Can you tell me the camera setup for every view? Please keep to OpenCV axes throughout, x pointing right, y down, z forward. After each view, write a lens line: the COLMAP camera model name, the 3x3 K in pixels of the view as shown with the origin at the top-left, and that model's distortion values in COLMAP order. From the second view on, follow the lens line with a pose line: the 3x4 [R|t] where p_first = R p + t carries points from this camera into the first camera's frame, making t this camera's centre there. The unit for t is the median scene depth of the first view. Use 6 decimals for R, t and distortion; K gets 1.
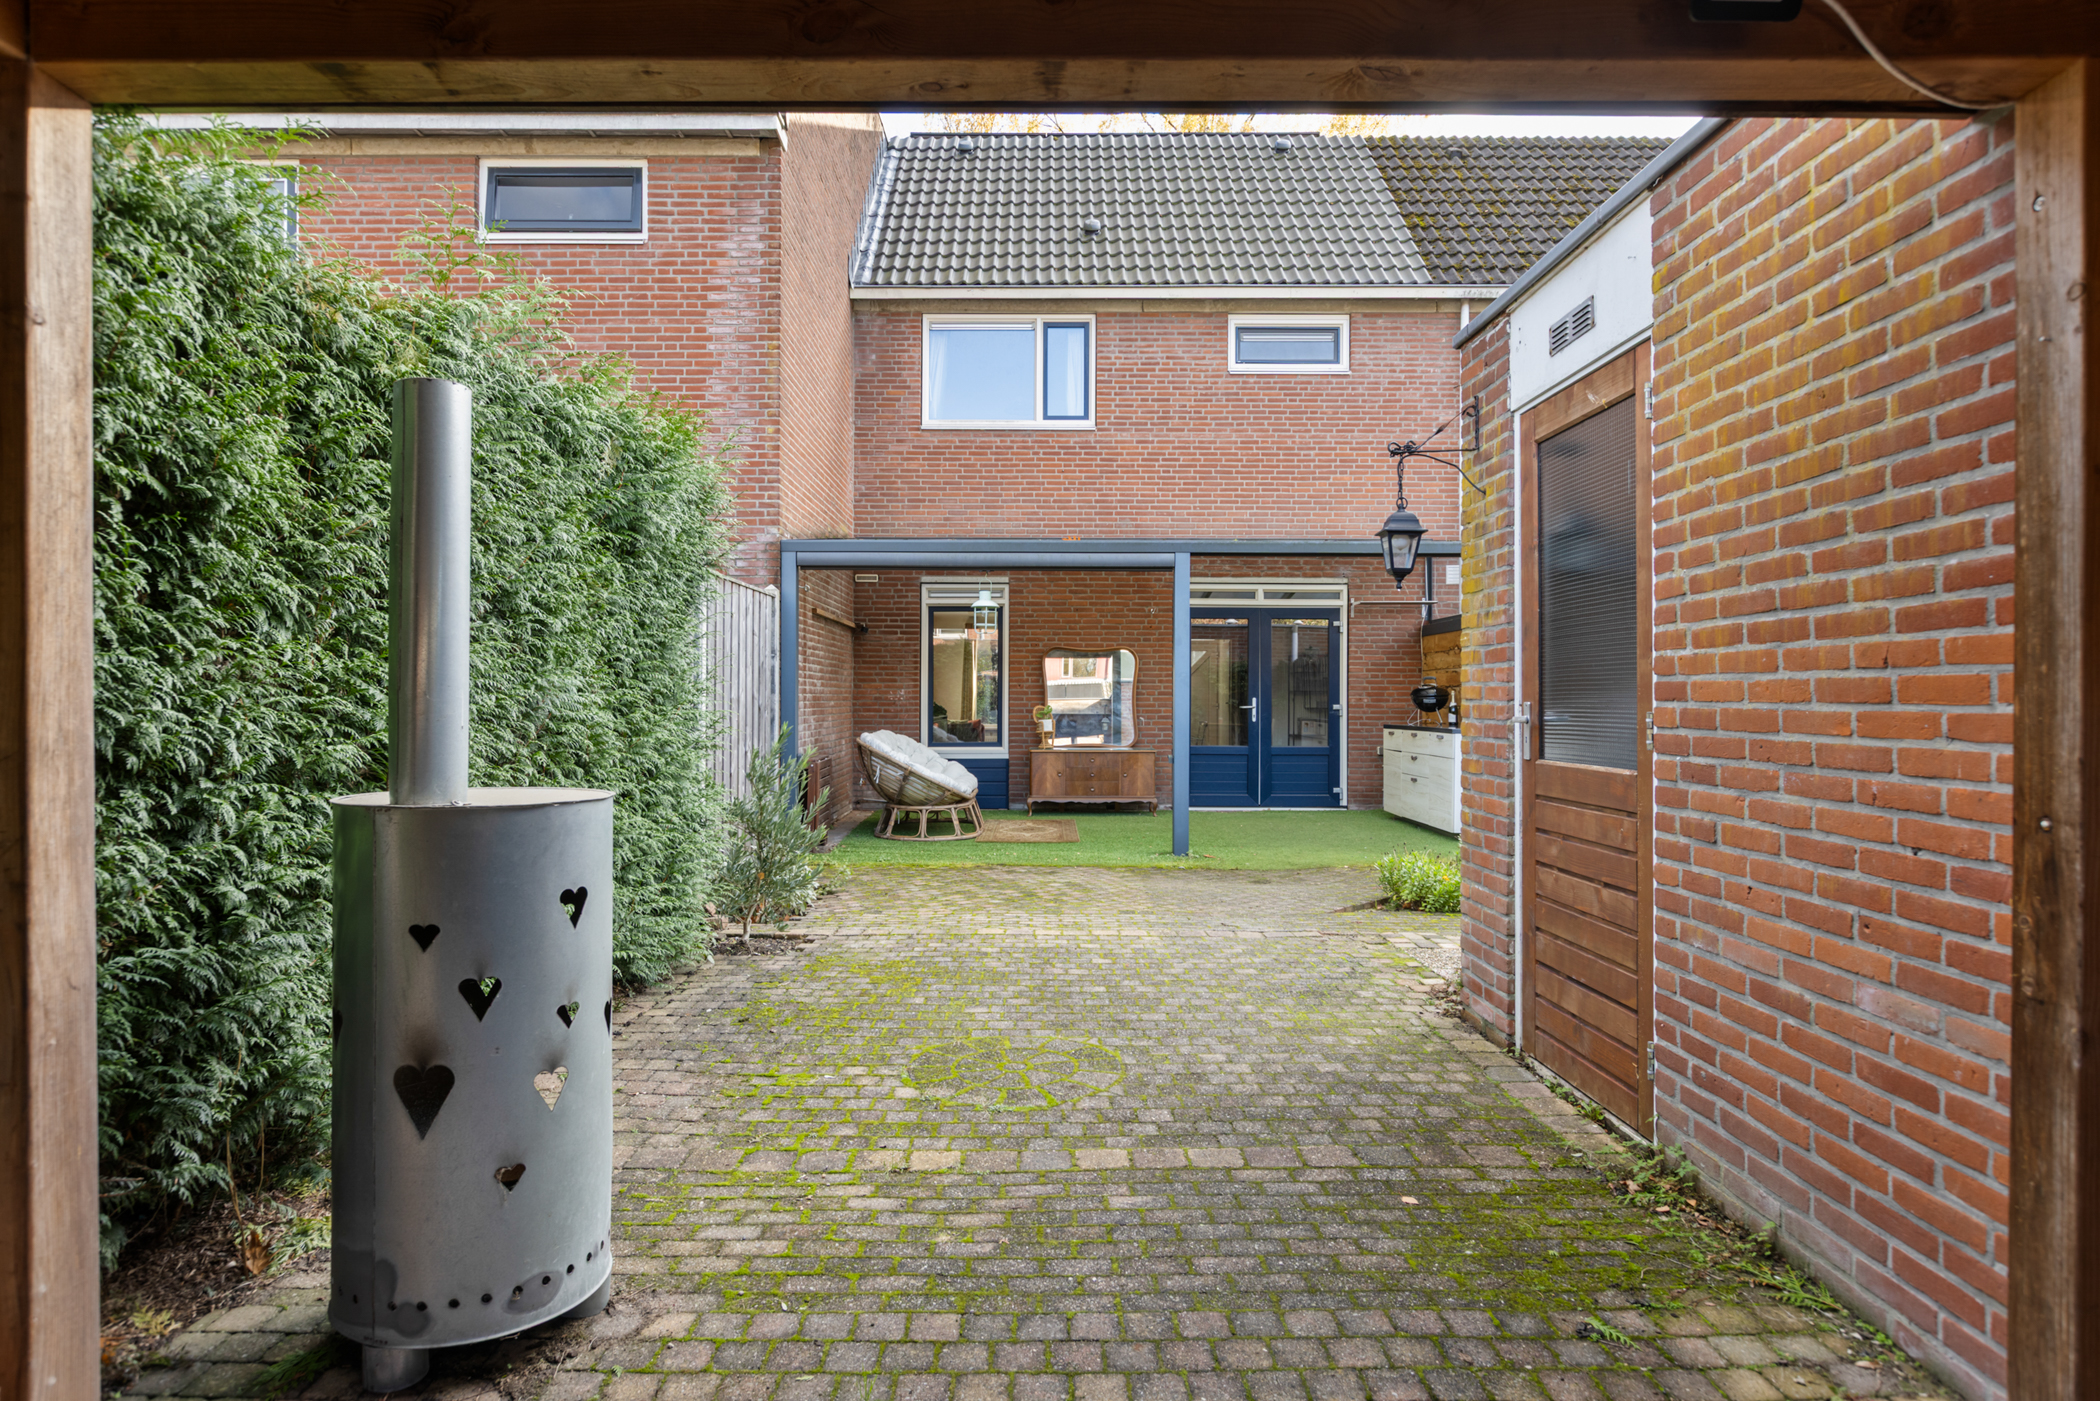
lens RADIAL K [[1213.4, 0, 1029.0], [0, 1213.4, 698.8], [0, 0, 1]] dist [-0.002206, 0.000272]
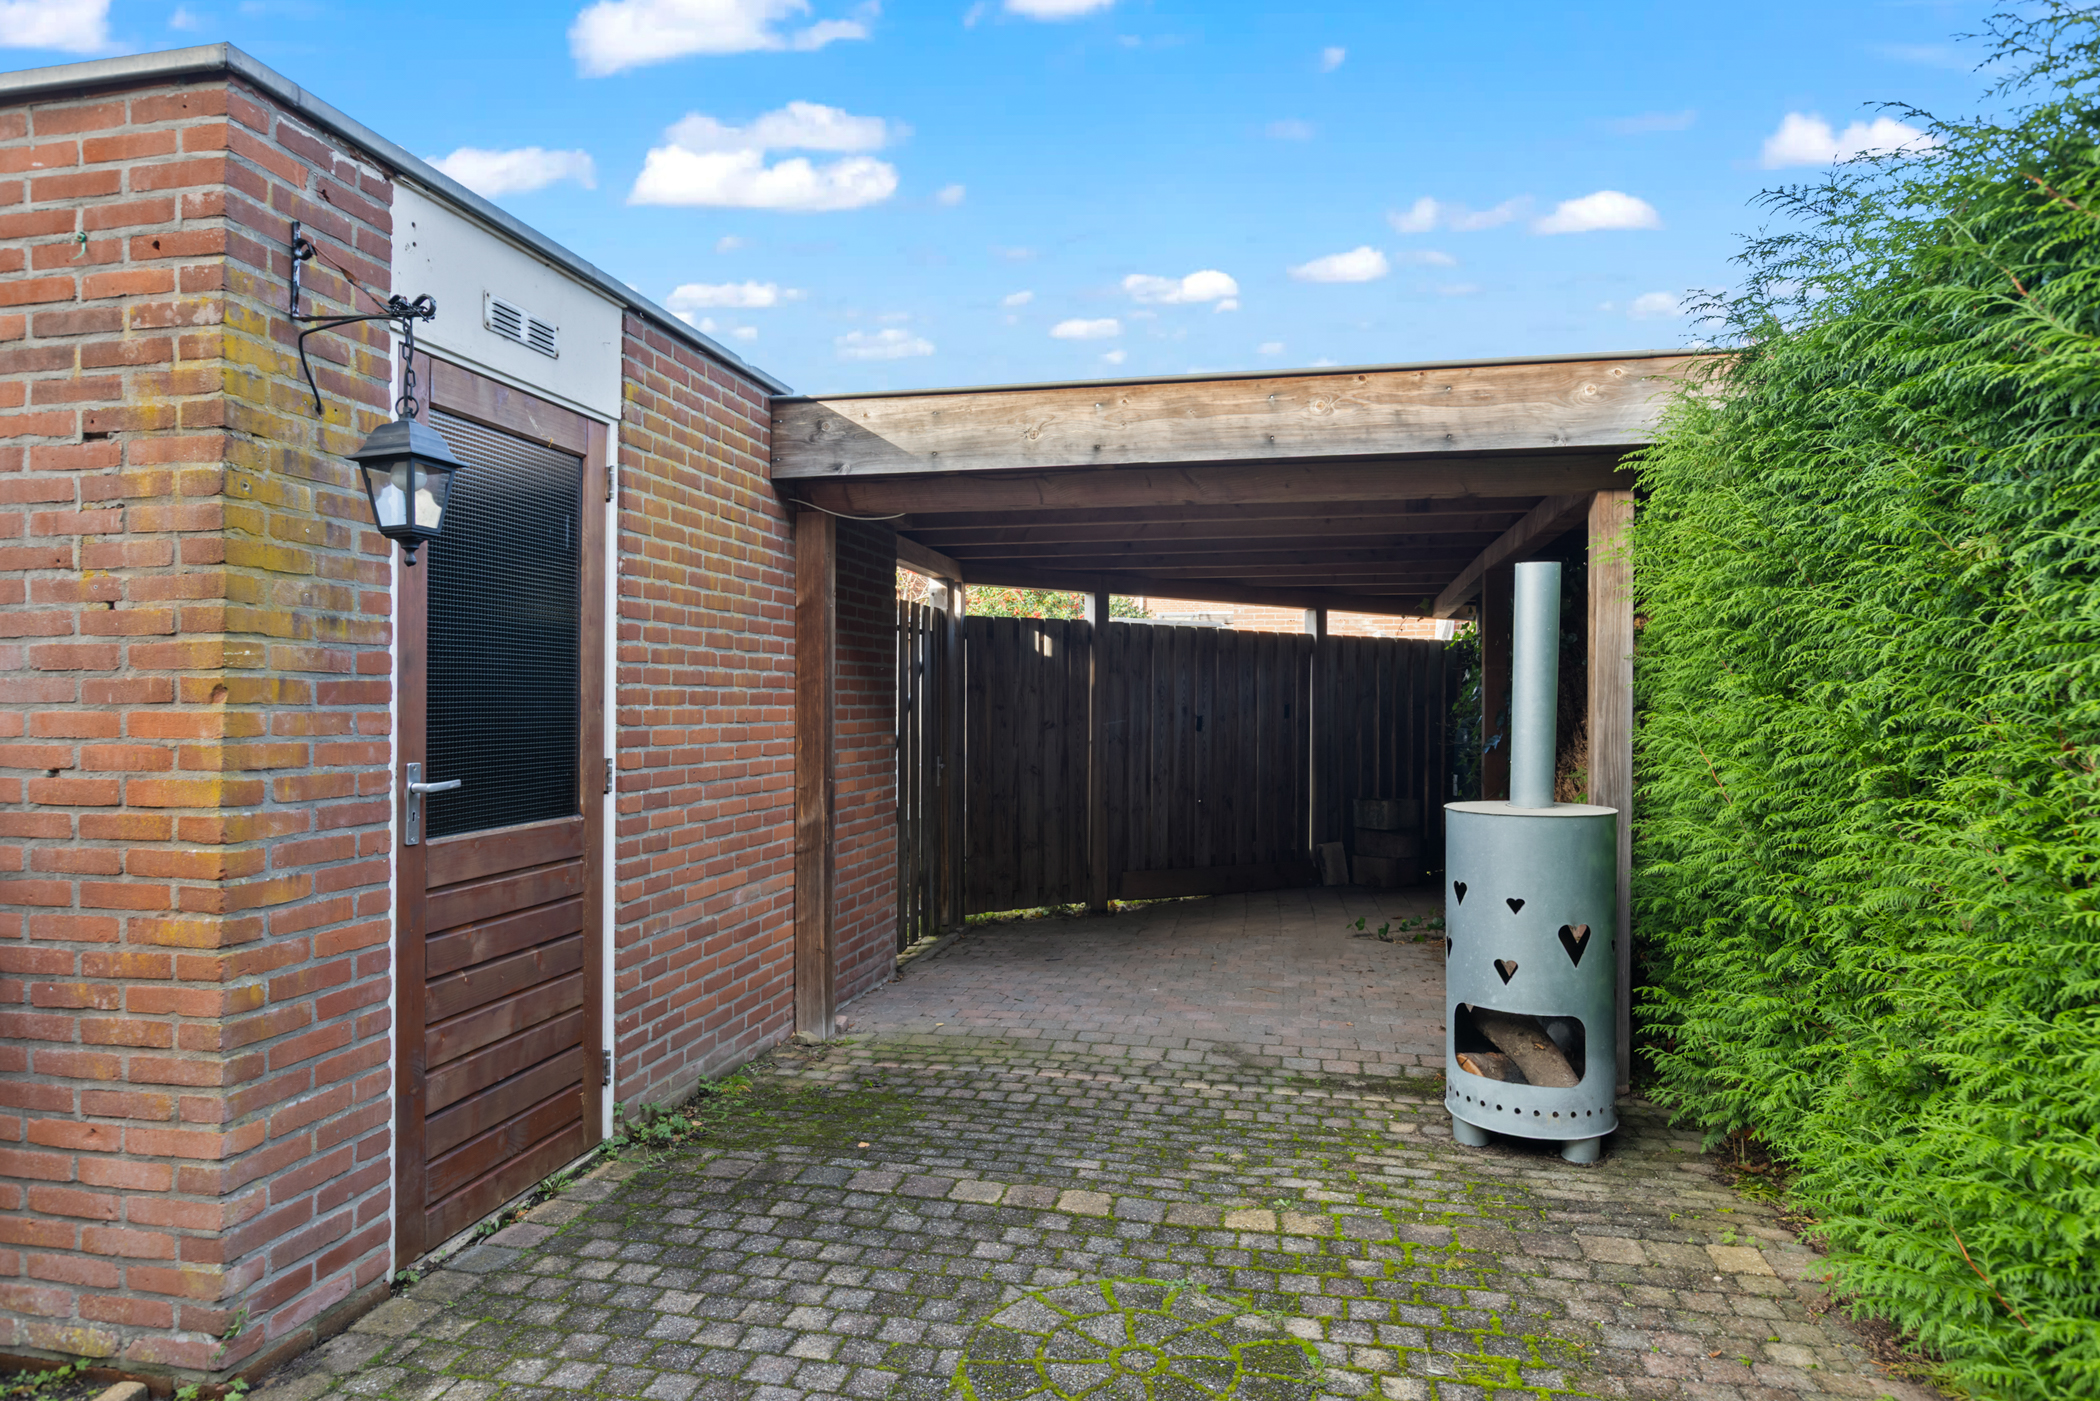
lens RADIAL K [[1264.7, 0, 1035.3], [0, 1264.7, 697.8], [0, 0, 1]] dist [0.001392, -0.000785]
pose [[-0.980219, -0.002239, 0.197902, -0.039693], [-0.003137, 0.999986, -0.004228, -0.015044], [-0.197890, -0.004765, -0.980213, 0.750583]]
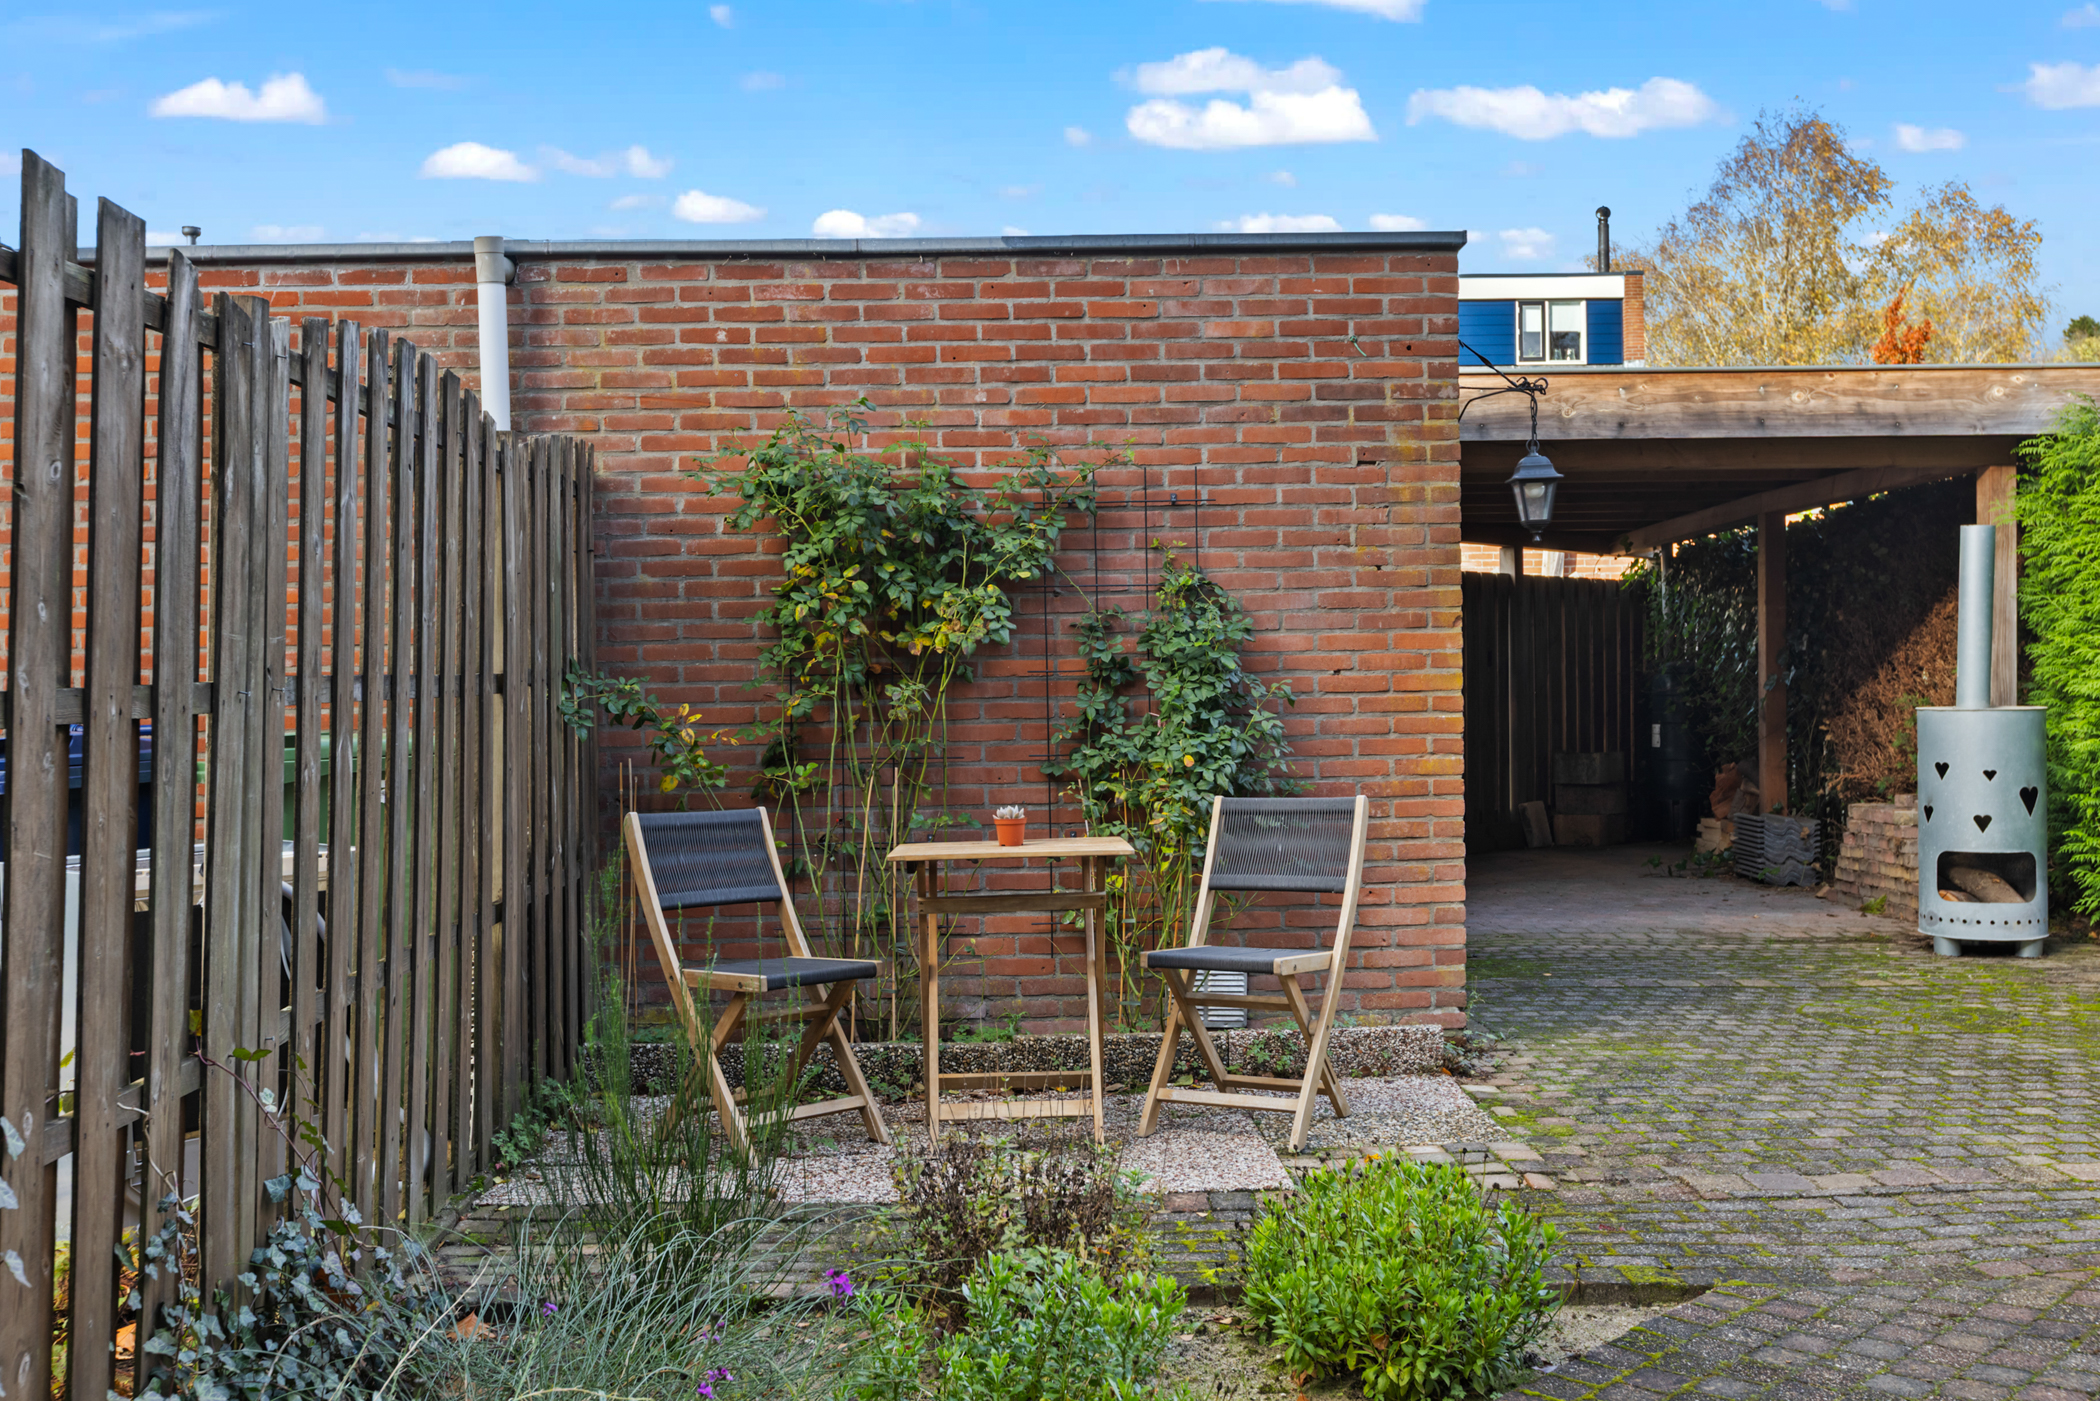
lens RADIAL K [[2115.9, 0, 1050.0], [0, 2115.9, 700.5], [0, 0, 1]] dist [-0.015256, 0.010047]
pose [[-0.999089, 0.012999, -0.040647, 0.358685], [0.012605, 0.999871, 0.009940, 0.002161], [0.040771, 0.009418, -0.999124, 1.261471]]
